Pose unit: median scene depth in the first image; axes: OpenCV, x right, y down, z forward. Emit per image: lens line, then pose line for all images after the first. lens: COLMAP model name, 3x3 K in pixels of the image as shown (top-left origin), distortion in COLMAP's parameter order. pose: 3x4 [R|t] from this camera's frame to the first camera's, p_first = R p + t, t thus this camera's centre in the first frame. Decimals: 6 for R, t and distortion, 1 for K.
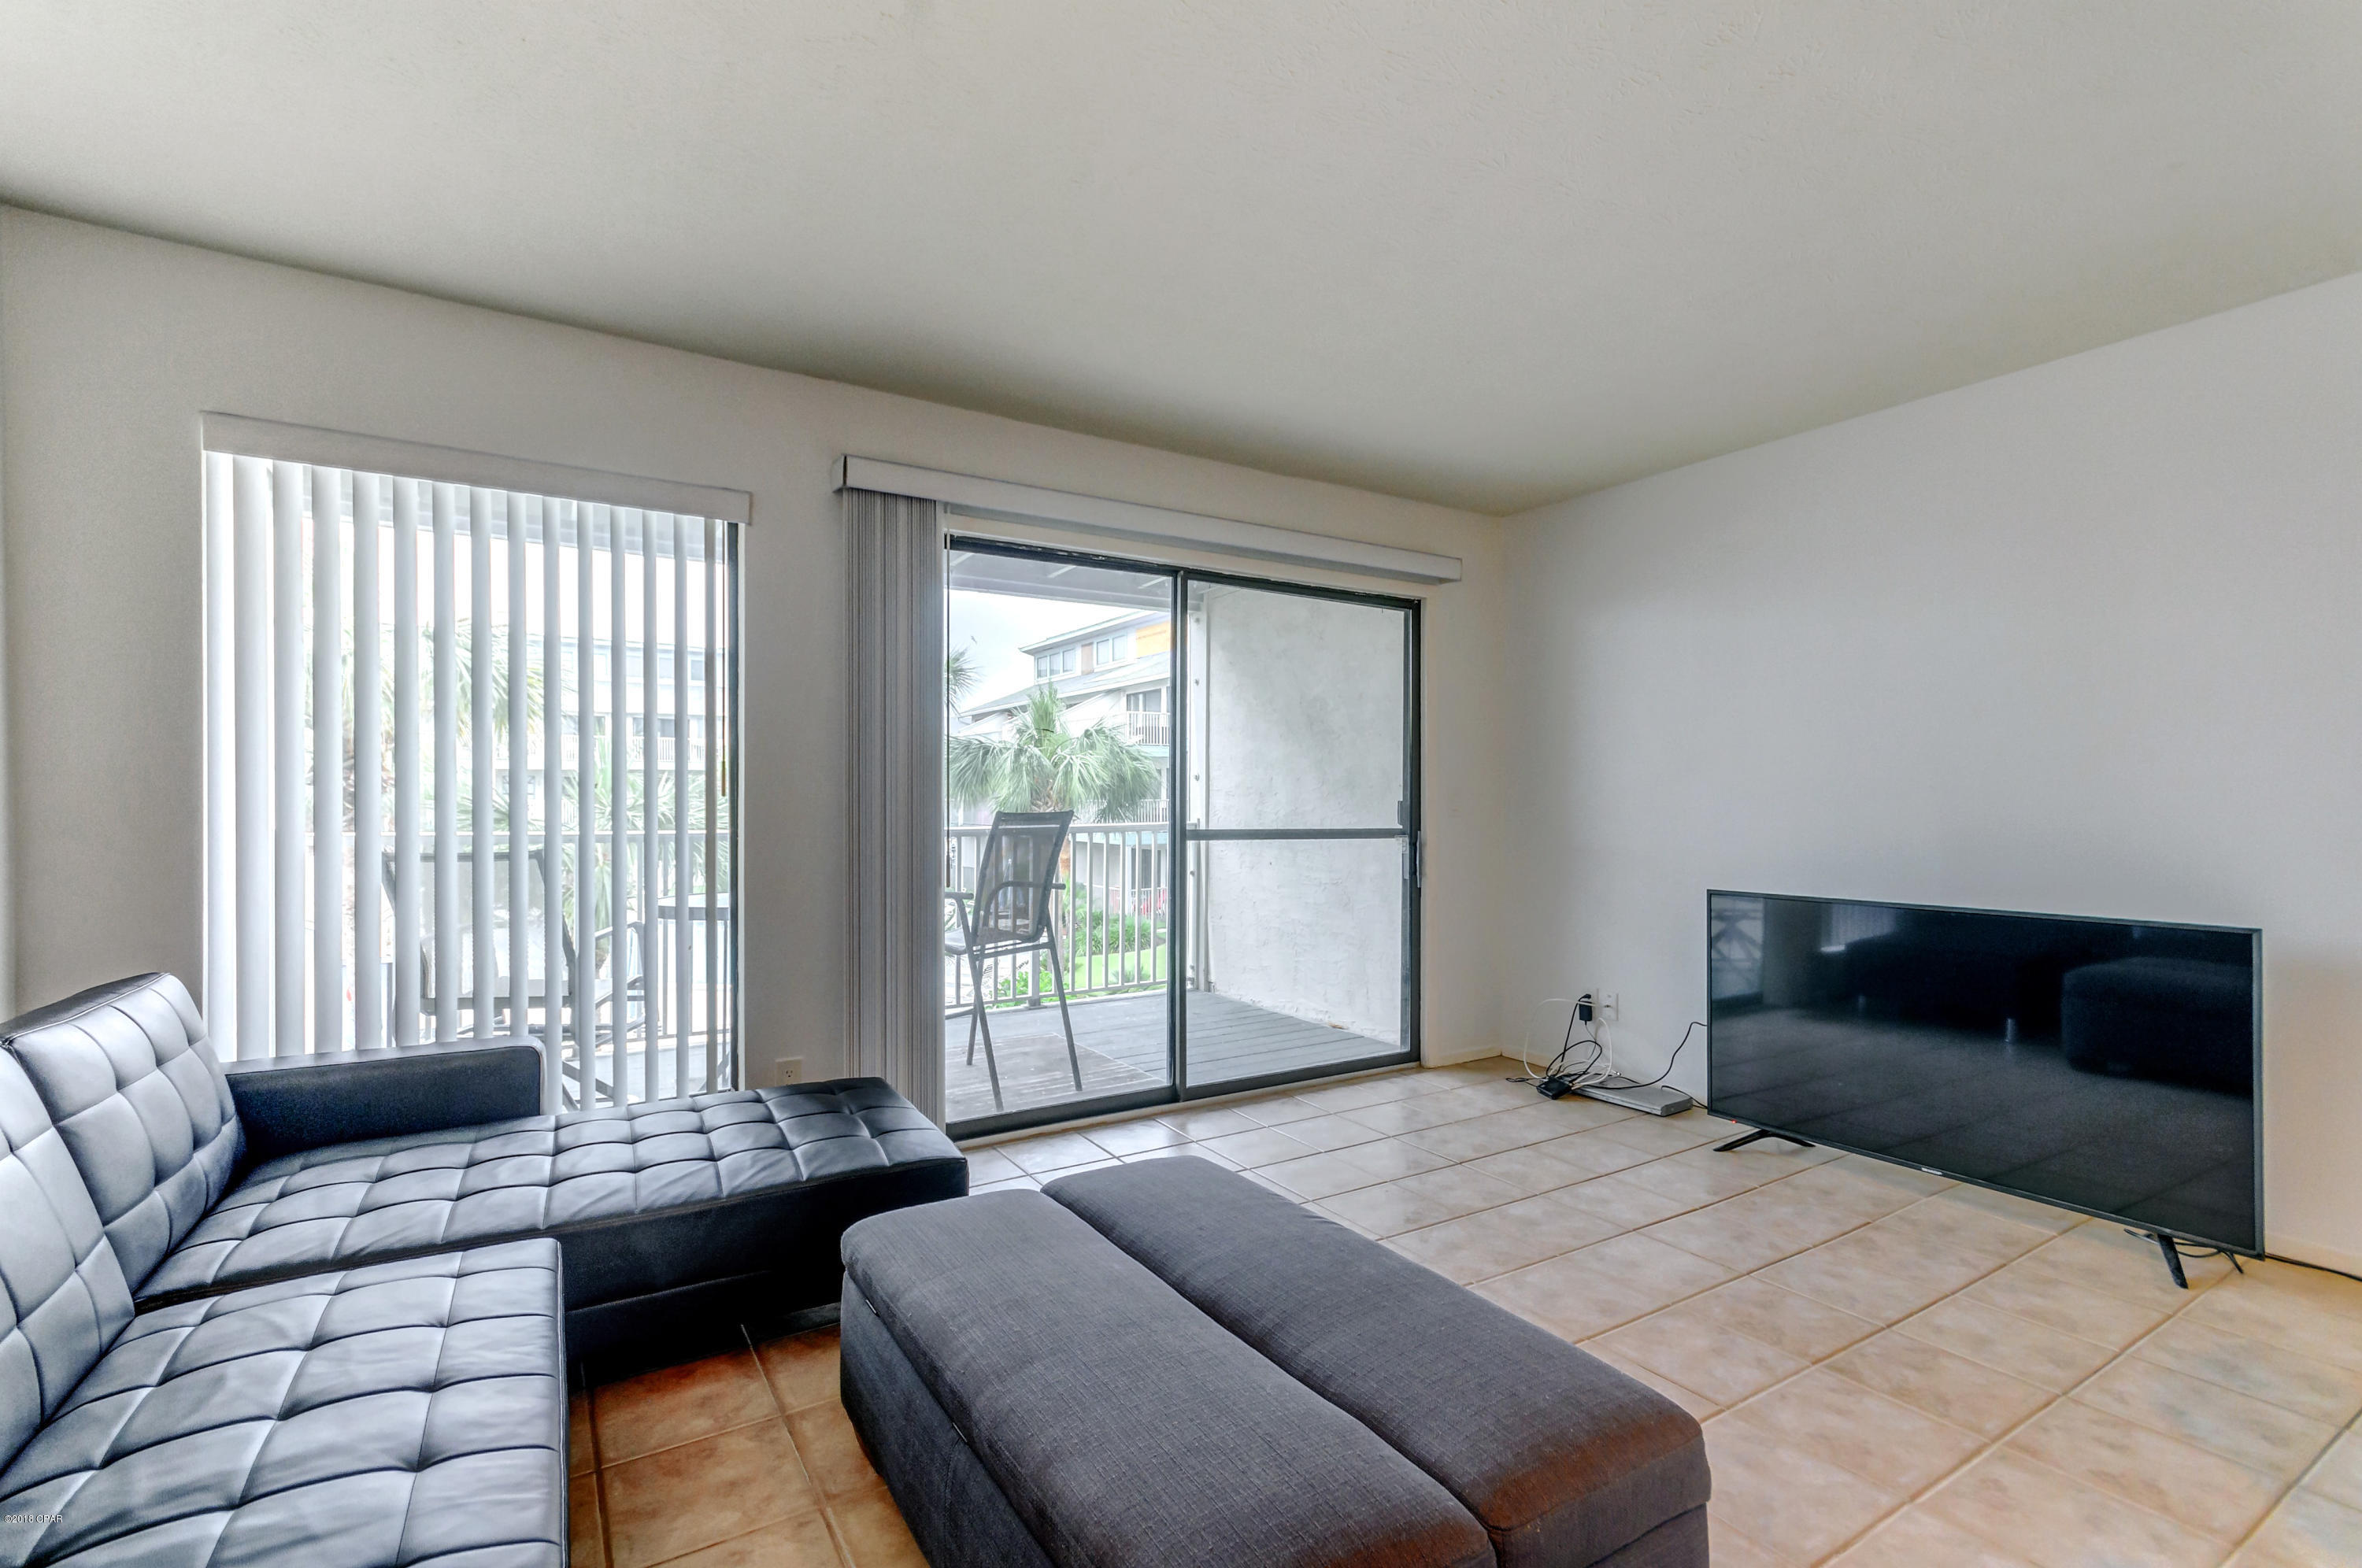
lens RADIAL K [[1043.0, 0, 1165.6], [0, 1043.0, 801.8], [0, 0, 1]] dist [0.000916, -0.000380]
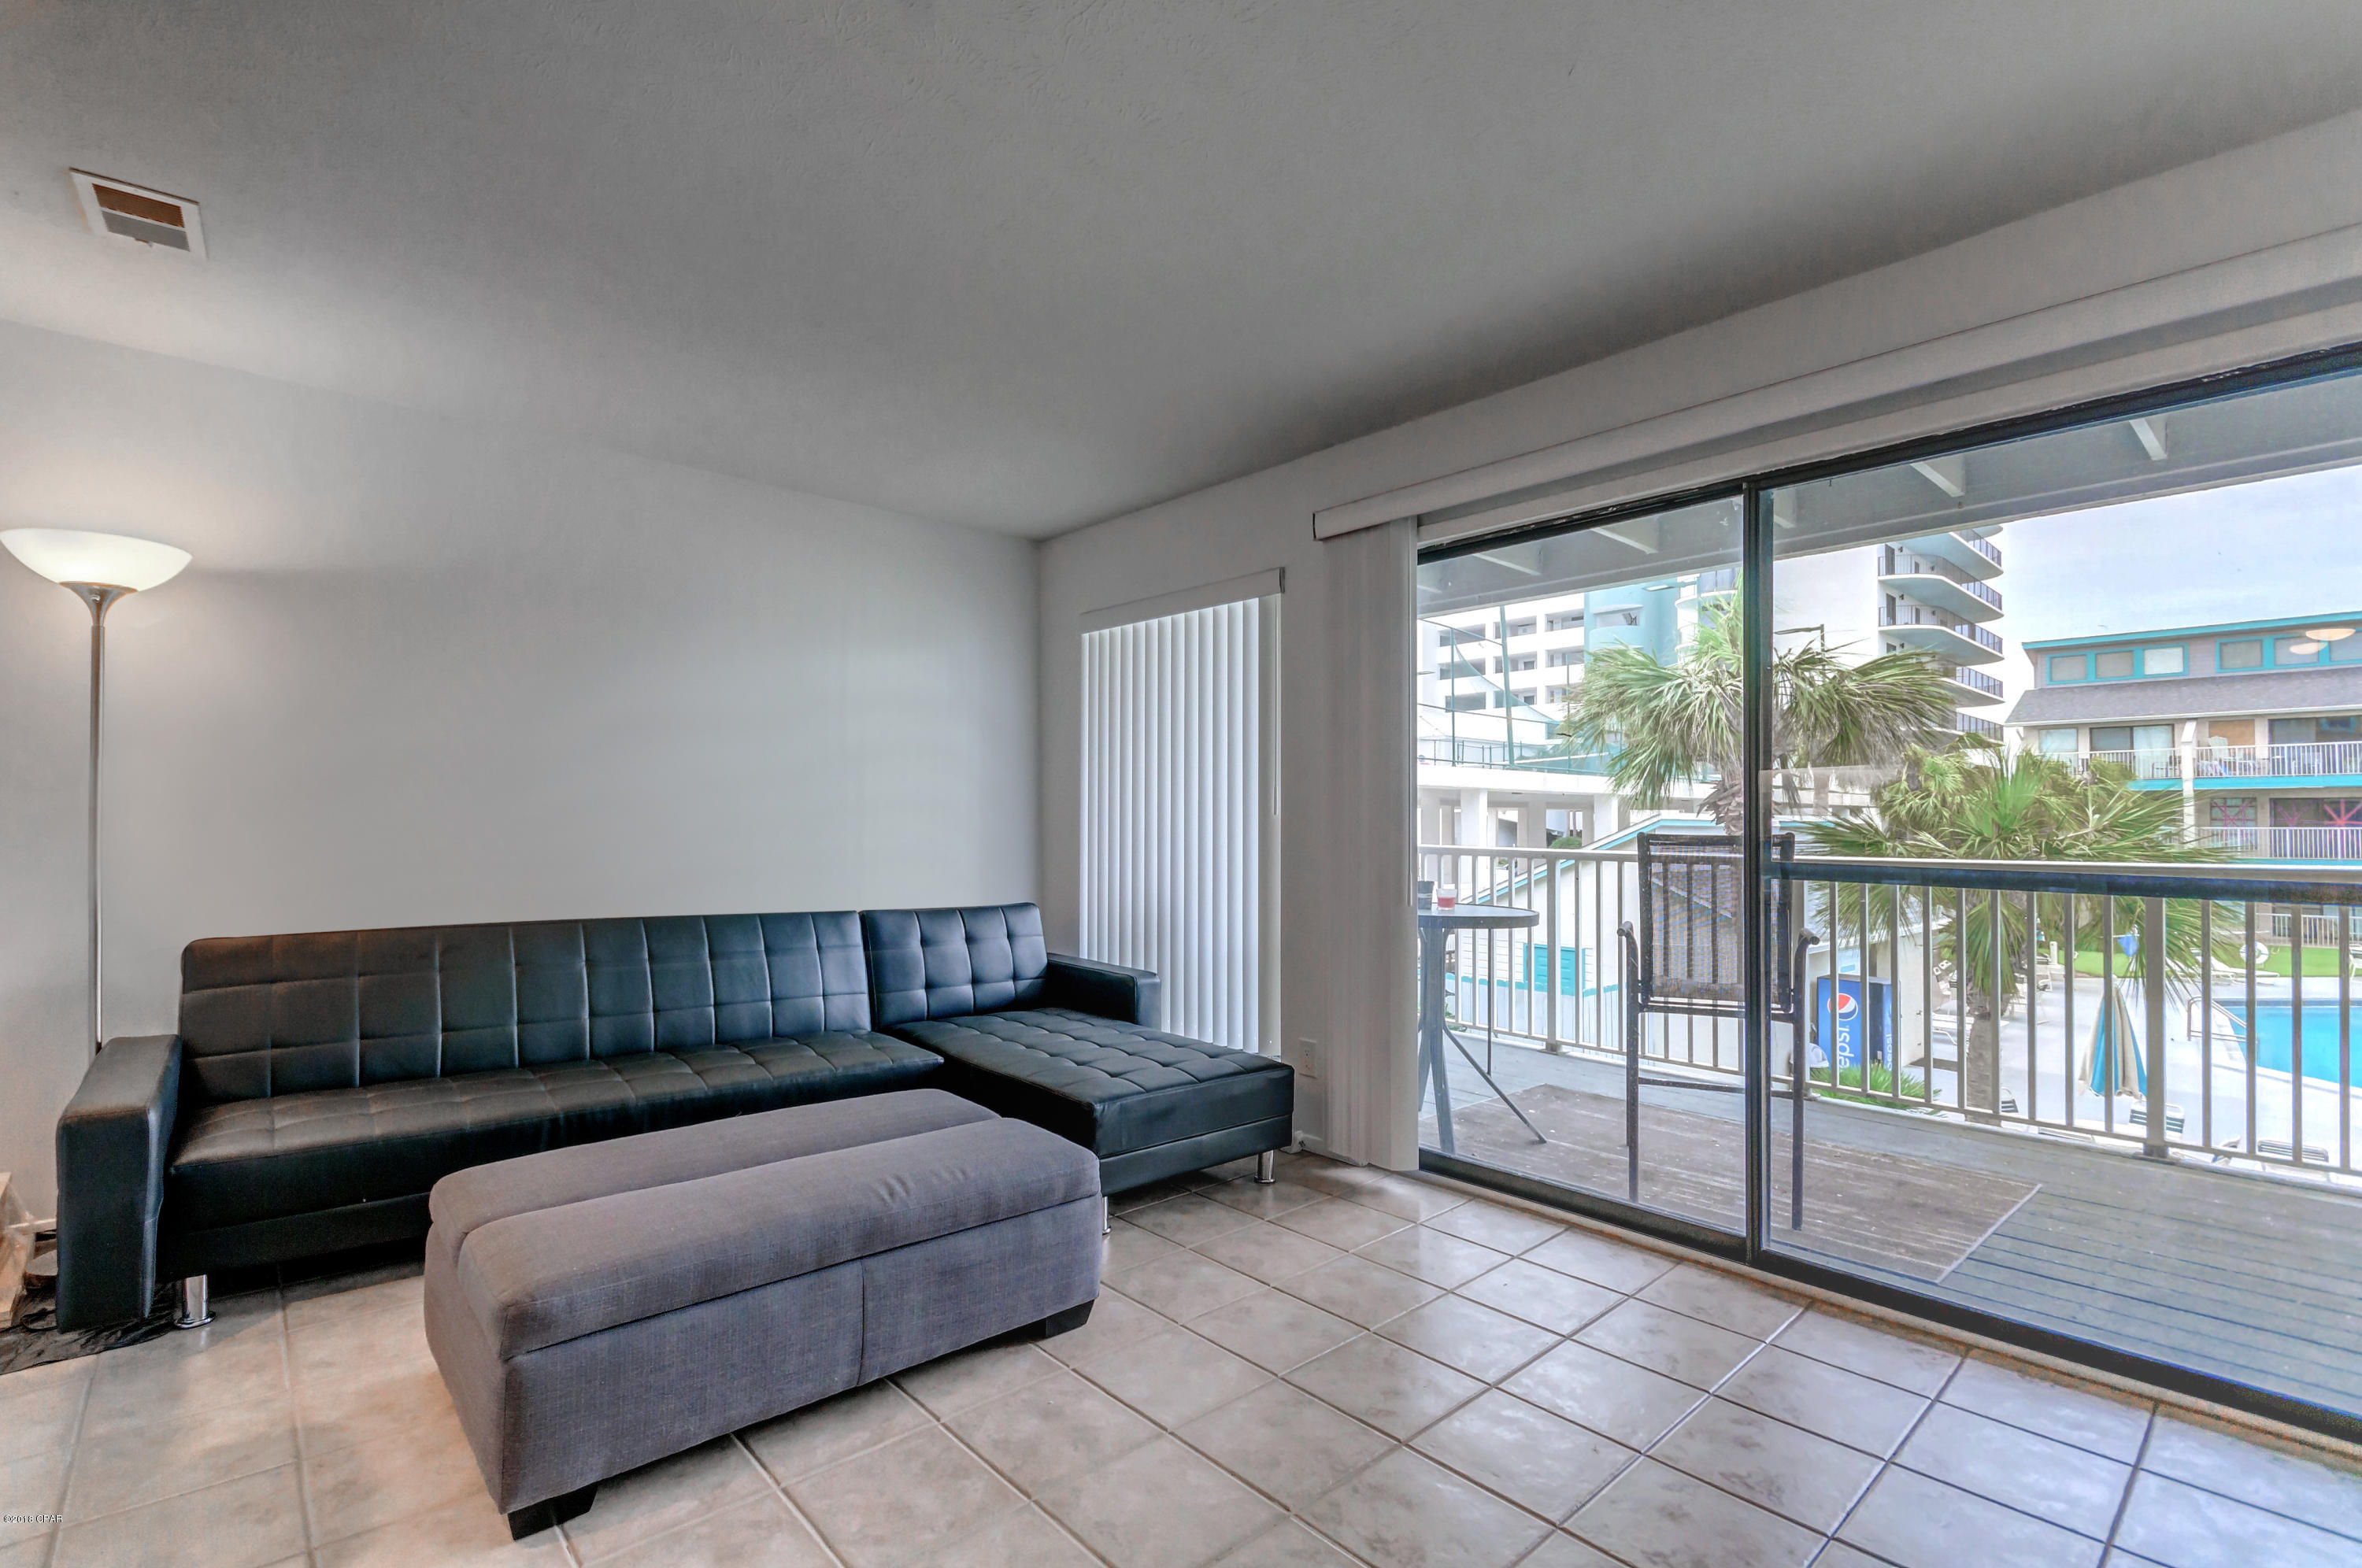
lens RADIAL K [[1075.8, 0, 1168.8], [0, 1075.8, 800.0], [0, 0, 1]] dist [0.002676, -0.008425]
pose [[0.167672, -0.018662, -0.985666, 0.712616], [-0.011248, 0.999720, -0.020842, 0.006716], [0.985779, 0.014581, 0.167415, 0.565925]]
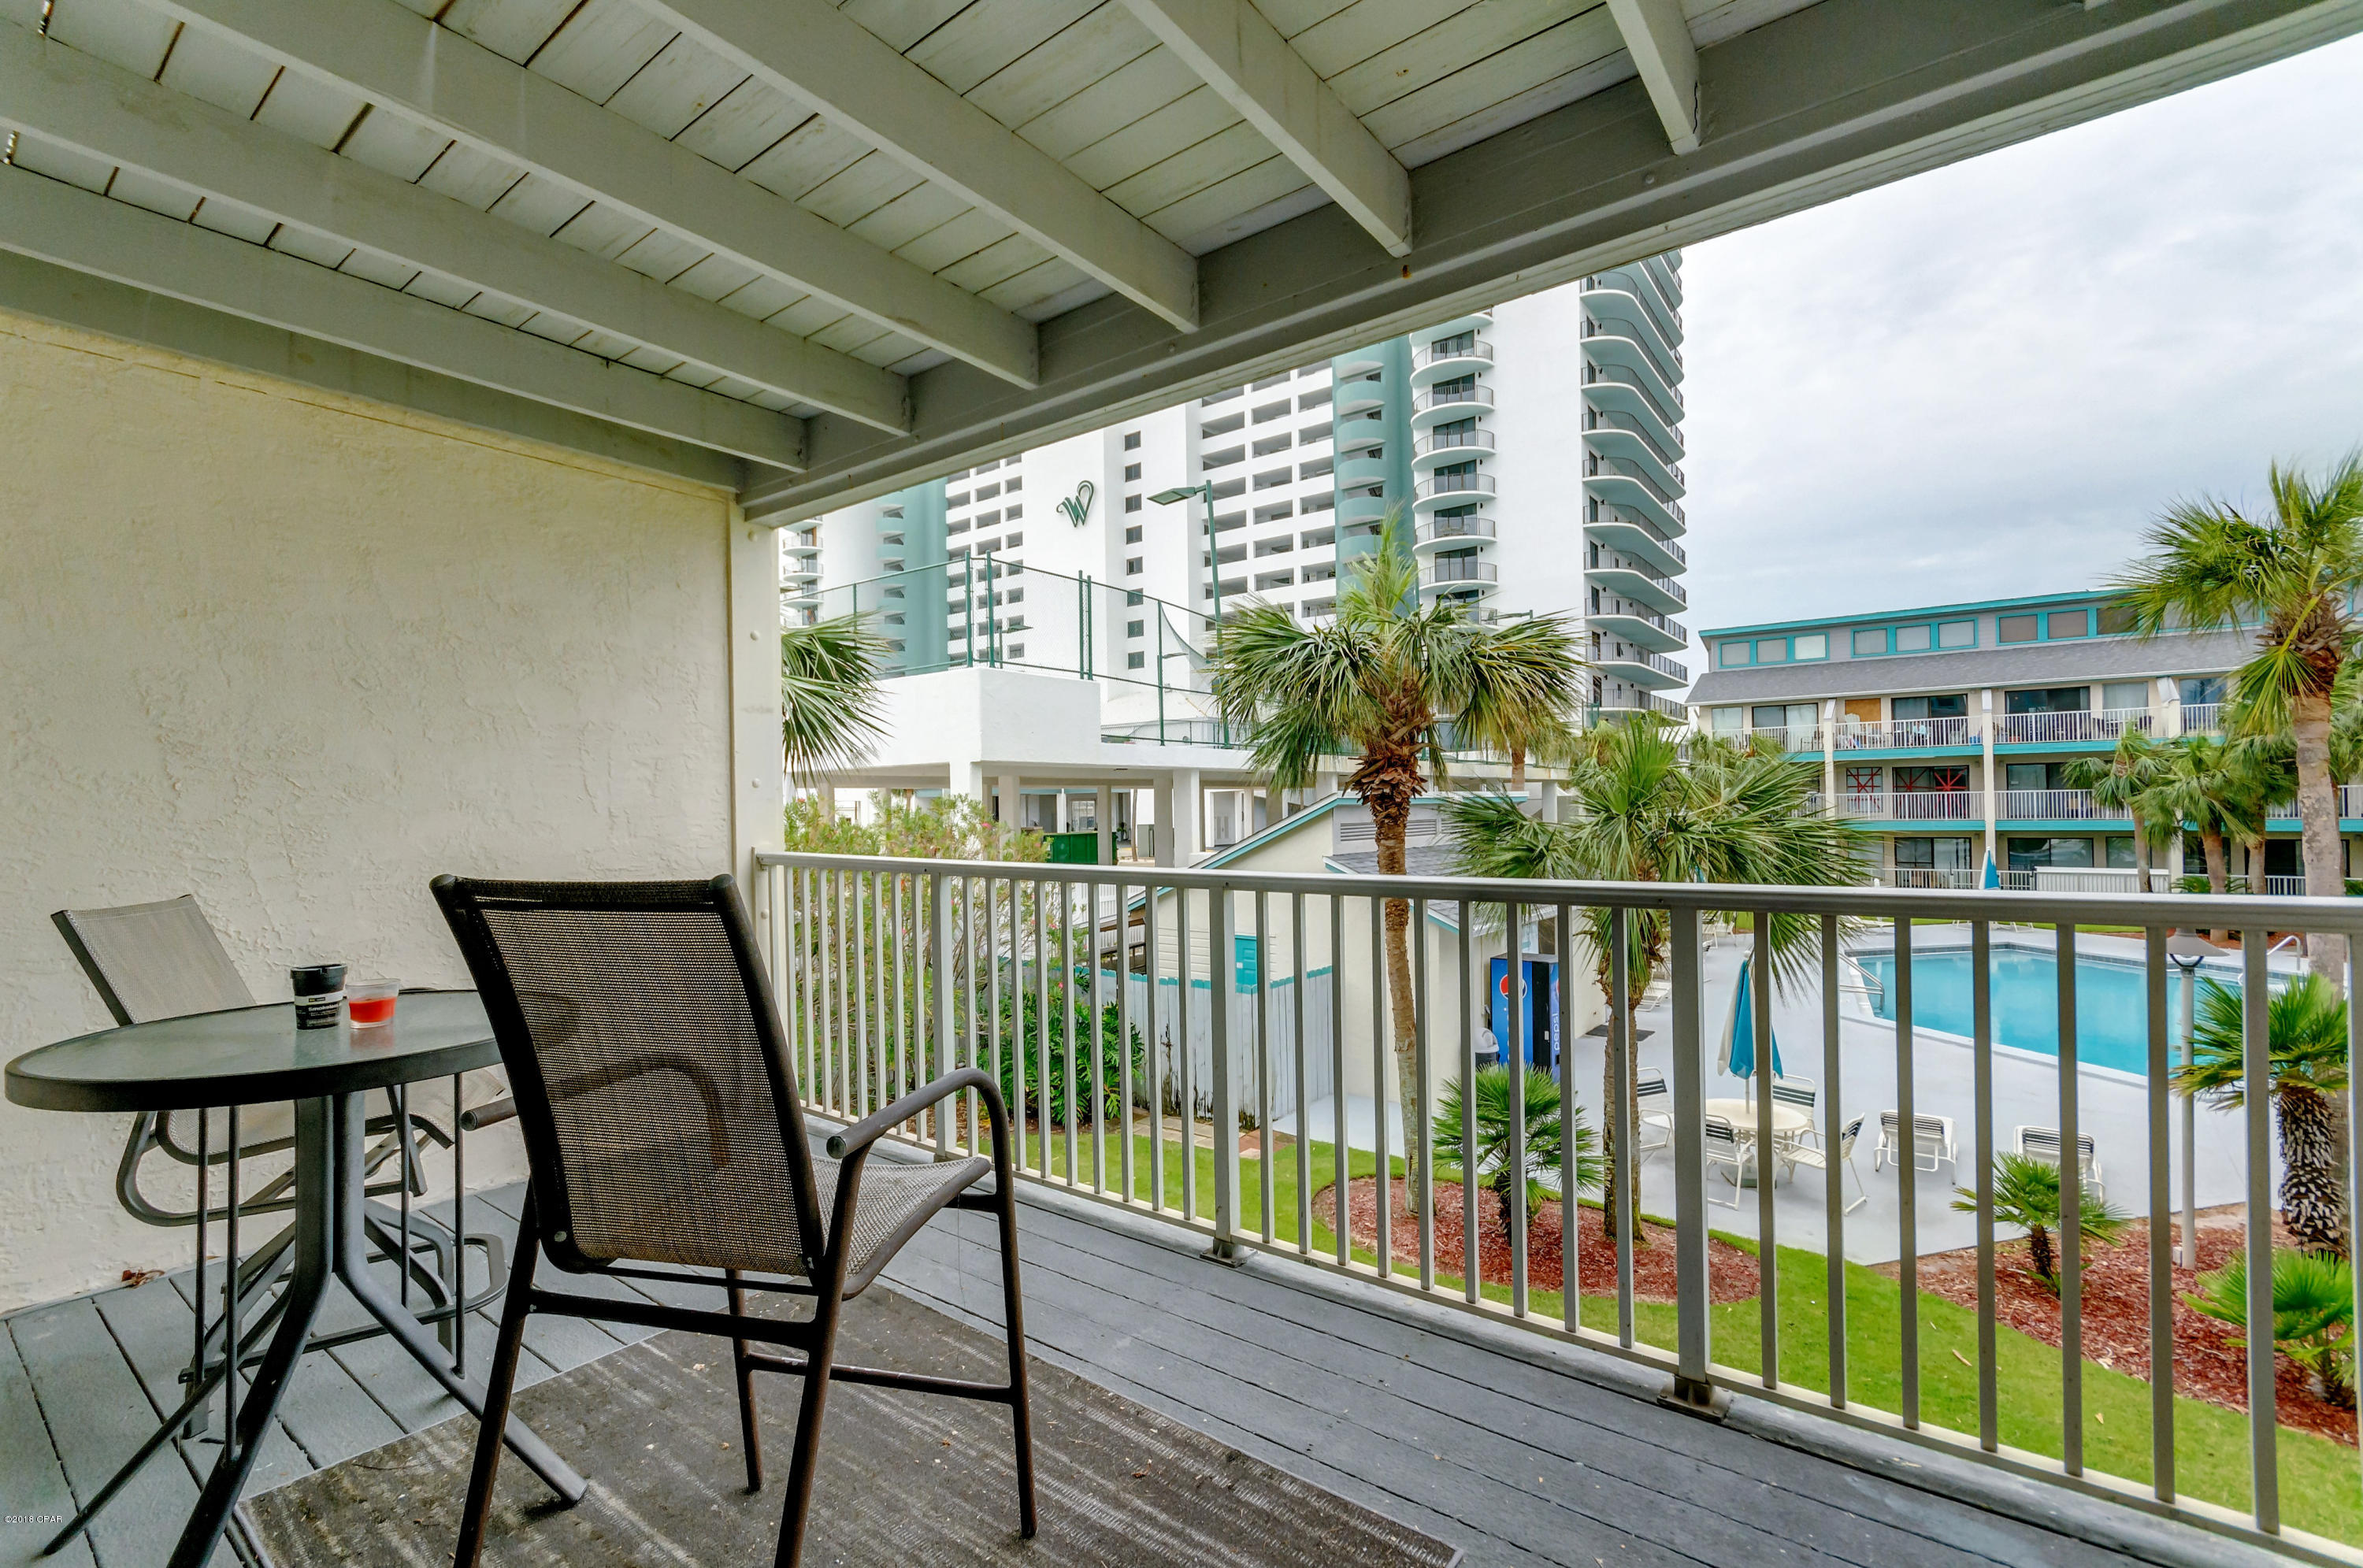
lens RADIAL K [[1034.5, 0, 1178.8], [0, 1034.5, 797.4], [0, 0, 1]] dist [0.002612, 0.000089]
pose [[0.355977, -0.009191, -0.934449, 0.247695], [0.009198, 0.999938, -0.006331, -0.012636], [0.934449, -0.006341, 0.356040, 1.268762]]
